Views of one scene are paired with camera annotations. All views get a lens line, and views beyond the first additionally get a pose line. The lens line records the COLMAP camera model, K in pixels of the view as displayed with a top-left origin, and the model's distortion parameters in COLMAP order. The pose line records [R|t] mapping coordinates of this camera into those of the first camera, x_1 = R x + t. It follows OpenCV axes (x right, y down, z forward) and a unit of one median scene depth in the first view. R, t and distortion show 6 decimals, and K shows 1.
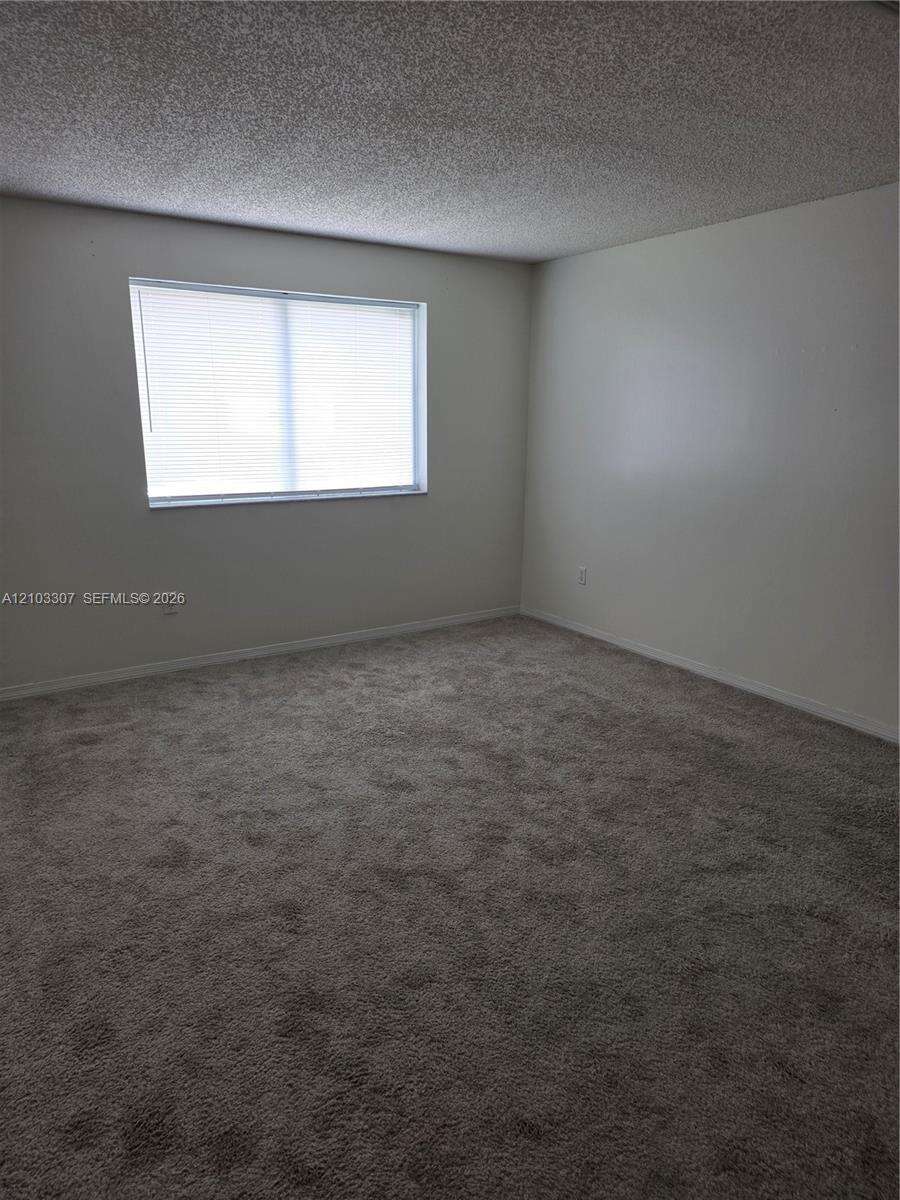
lens RADIAL K [[797.7, 0, 446.7], [0, 797.7, 607.1], [0, 0, 1]] dist [0.031170, -0.007713]
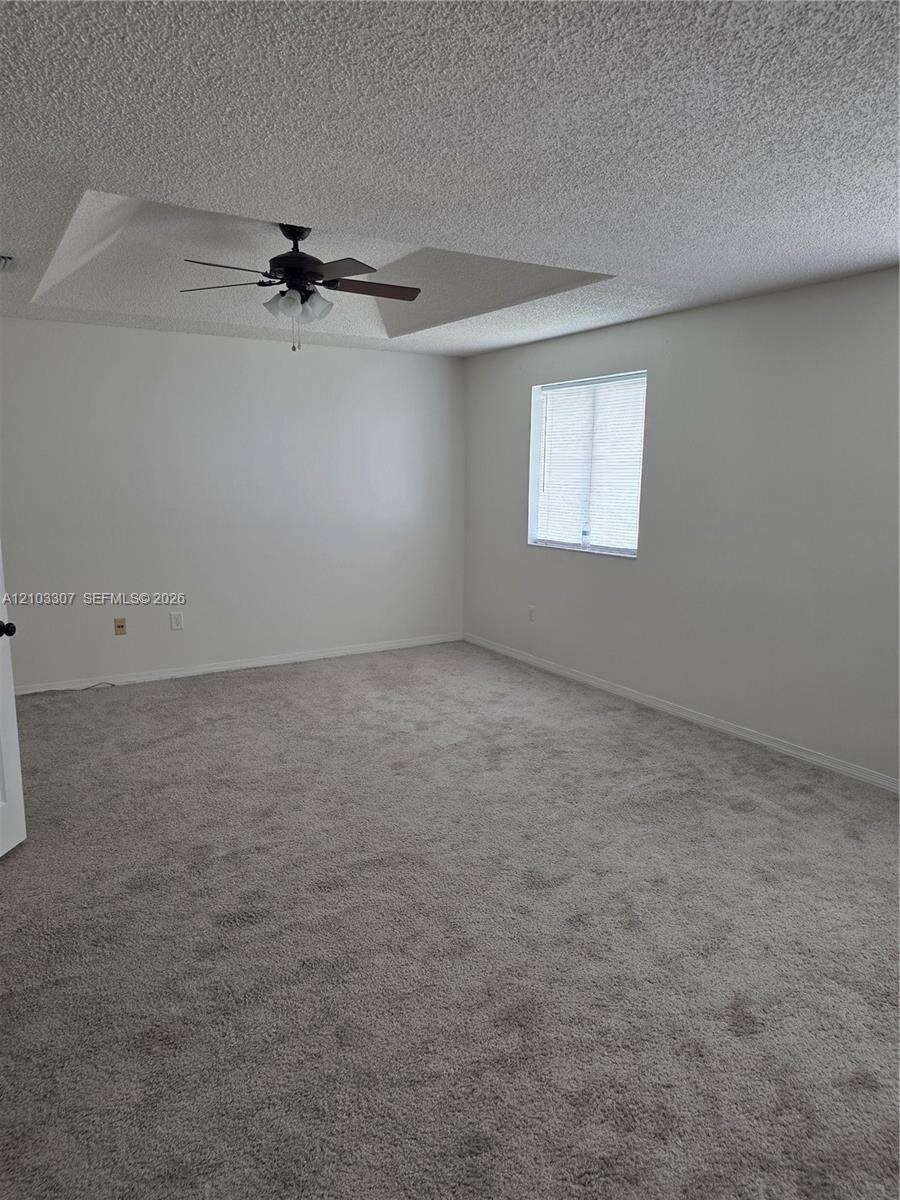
lens RADIAL K [[797.7, 0, 446.7], [0, 797.7, 607.1], [0, 0, 1]] dist [0.031170, -0.007713]
pose [[-0.035411, 0.179659, -0.983091, 0.612318], [-0.248849, 0.951139, 0.182783, -0.196911], [0.967895, 0.251114, 0.011028, 0.676747]]
